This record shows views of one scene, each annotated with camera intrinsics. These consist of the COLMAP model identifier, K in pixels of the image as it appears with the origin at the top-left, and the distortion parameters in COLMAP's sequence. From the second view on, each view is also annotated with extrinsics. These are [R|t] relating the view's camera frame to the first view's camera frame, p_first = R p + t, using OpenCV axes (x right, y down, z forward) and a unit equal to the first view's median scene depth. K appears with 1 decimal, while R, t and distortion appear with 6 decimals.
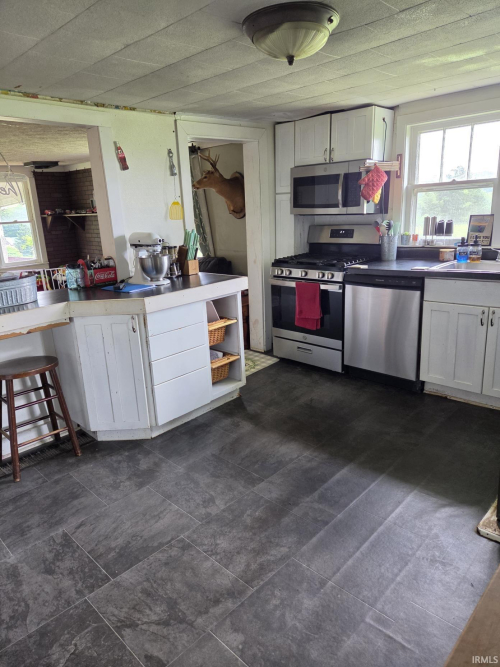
lens RADIAL K [[451.3, 0, 250.0], [0, 451.3, 333.5], [0, 0, 1]] dist [0.070308, -0.054500]
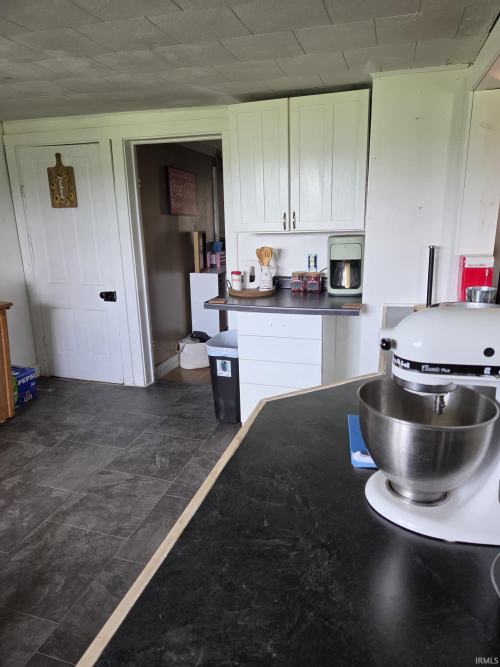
lens RADIAL K [[451.3, 0, 250.0], [0, 451.3, 333.5], [0, 0, 1]] dist [0.070308, -0.054500]
pose [[-0.892131, 0.176328, -0.415945, -0.051465], [-0.065027, 0.860984, 0.504459, -0.503718], [0.447072, 0.477091, -0.756644, 1.744885]]
